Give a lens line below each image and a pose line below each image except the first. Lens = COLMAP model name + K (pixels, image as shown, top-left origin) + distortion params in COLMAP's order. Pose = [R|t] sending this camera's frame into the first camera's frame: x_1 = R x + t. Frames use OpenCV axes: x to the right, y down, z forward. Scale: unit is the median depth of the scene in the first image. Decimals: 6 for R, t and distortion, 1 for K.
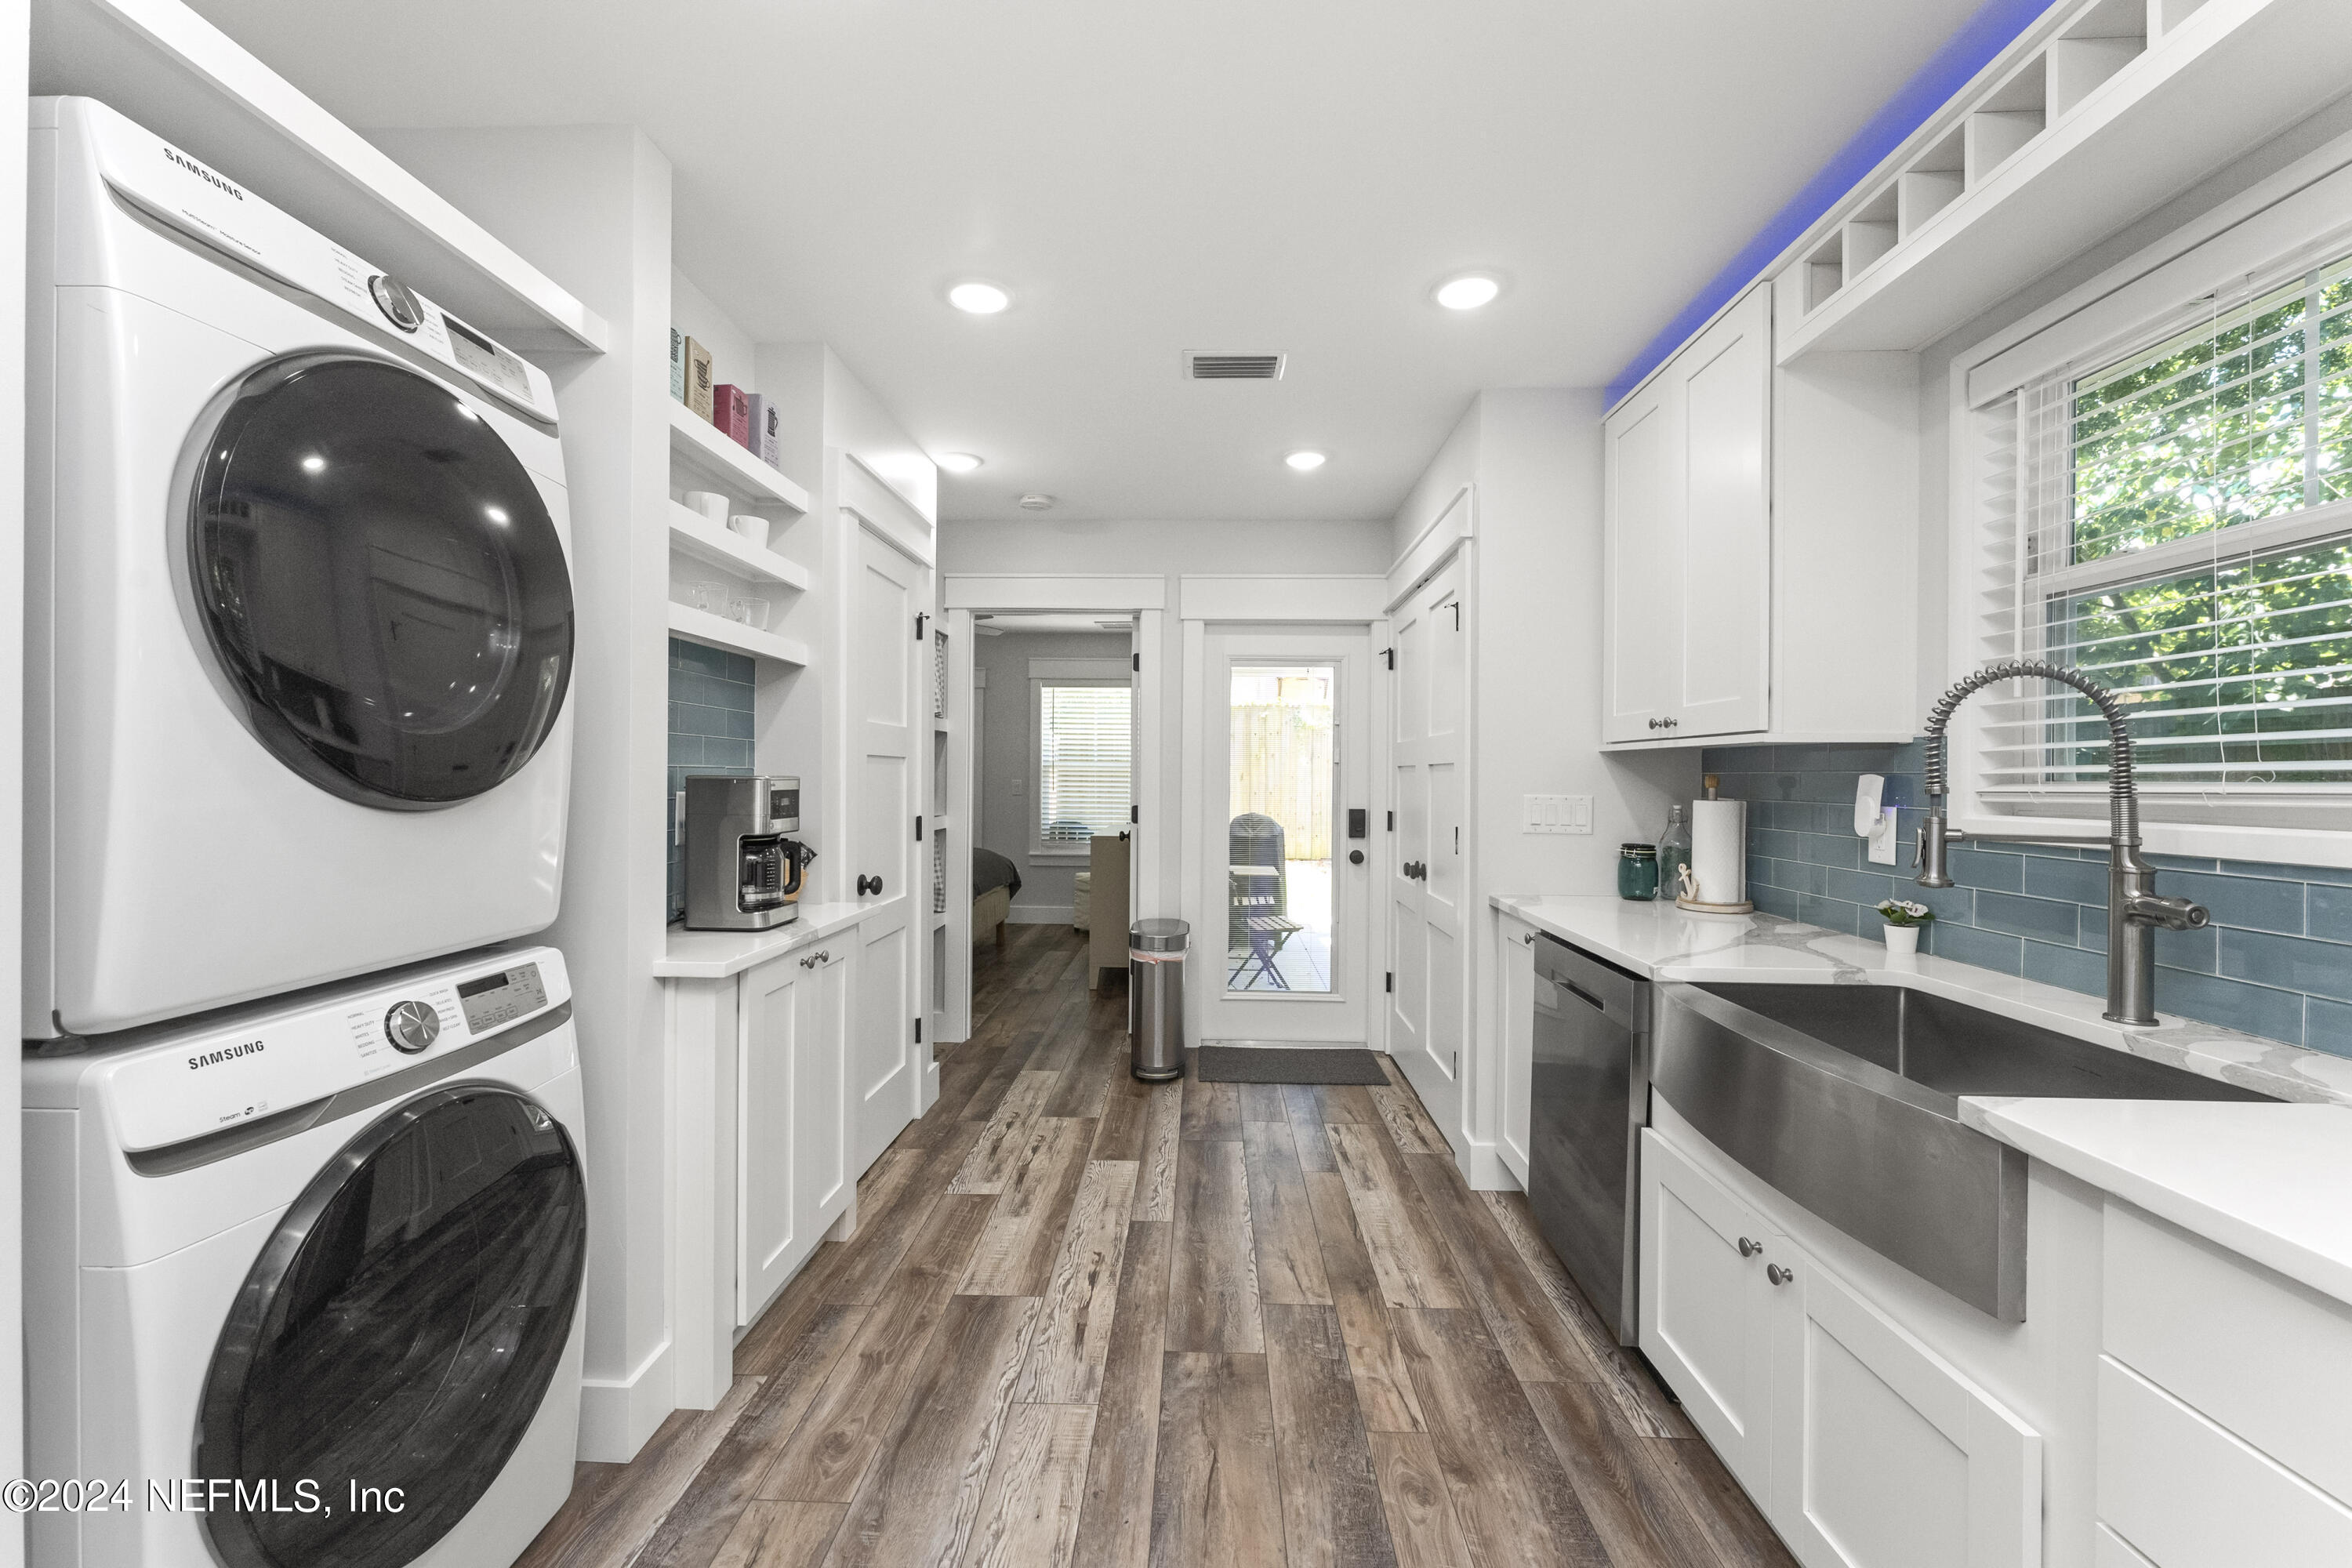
lens RADIAL K [[953.9, 0, 1176.0], [0, 953.9, 784.0], [0, 0, 1]] dist [-0.000599, 0.000030]
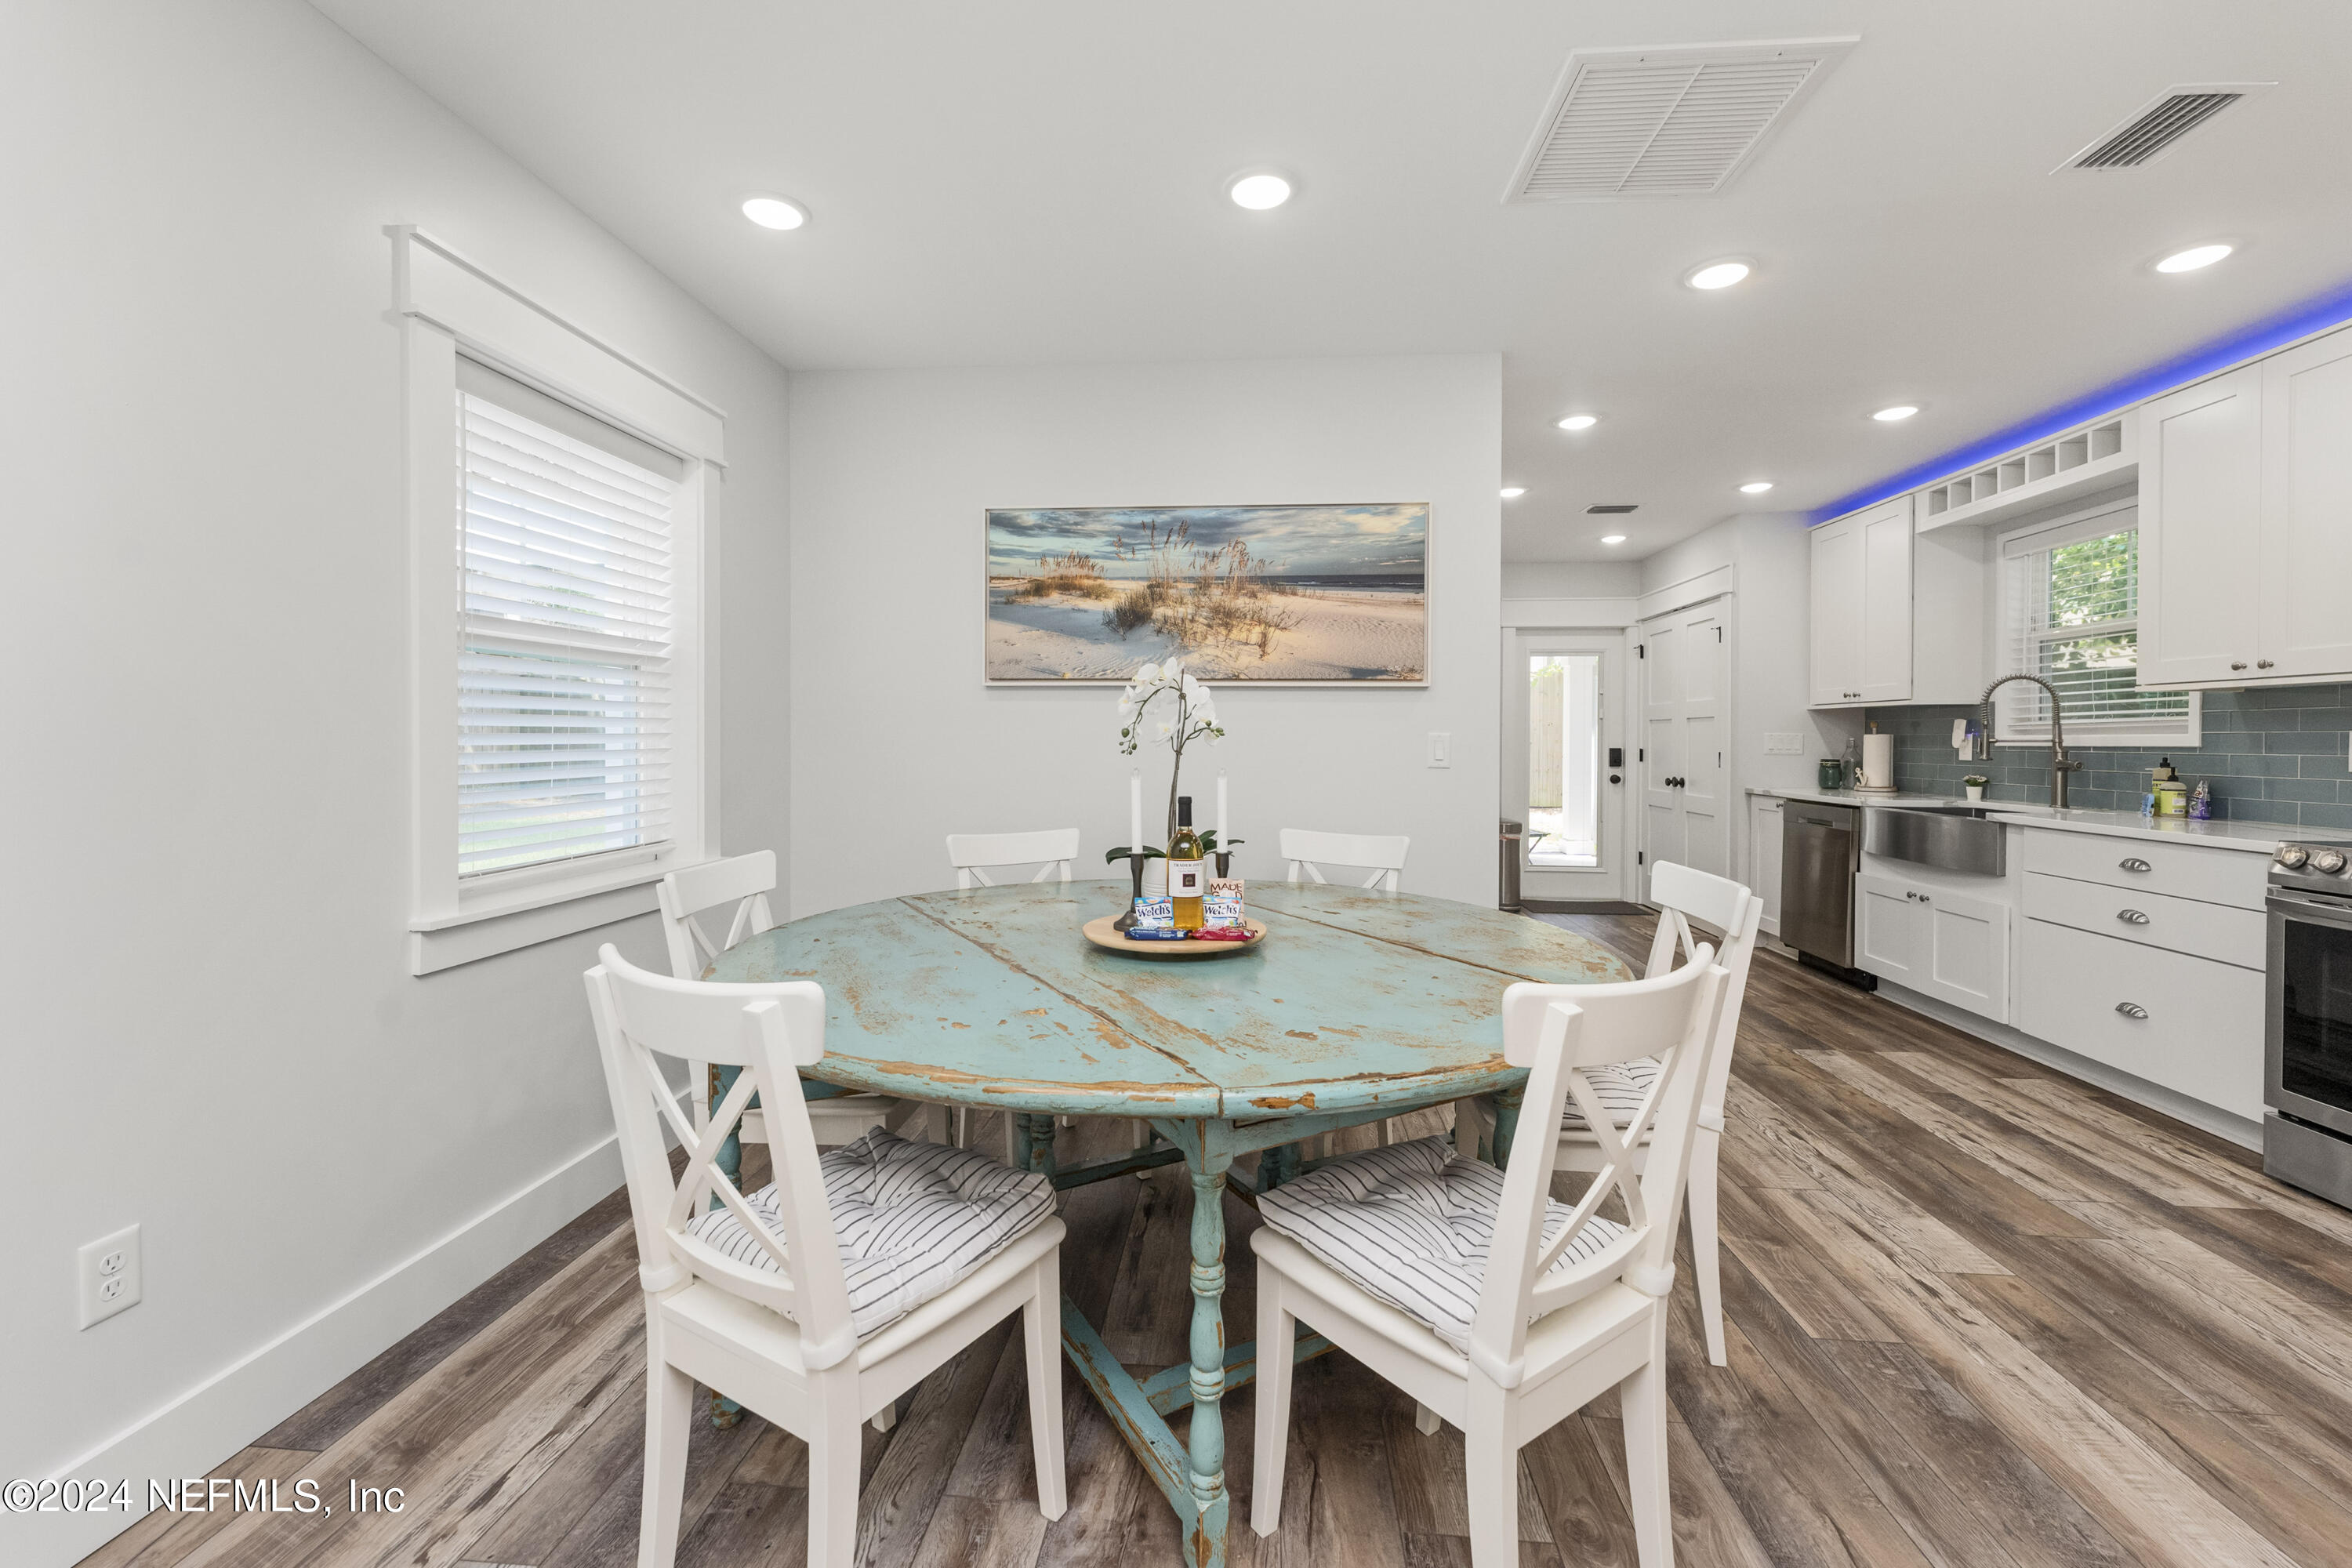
lens RADIAL K [[964.0, 0, 1176.0], [0, 964.0, 759.4], [0, 0, 1]] dist [0.001284, 0.000145]
pose [[0.998417, -0.005927, -0.055934, -0.913502], [0.006654, 0.999896, 0.012814, 0.040940], [0.055853, -0.013166, 0.998352, -1.269187]]
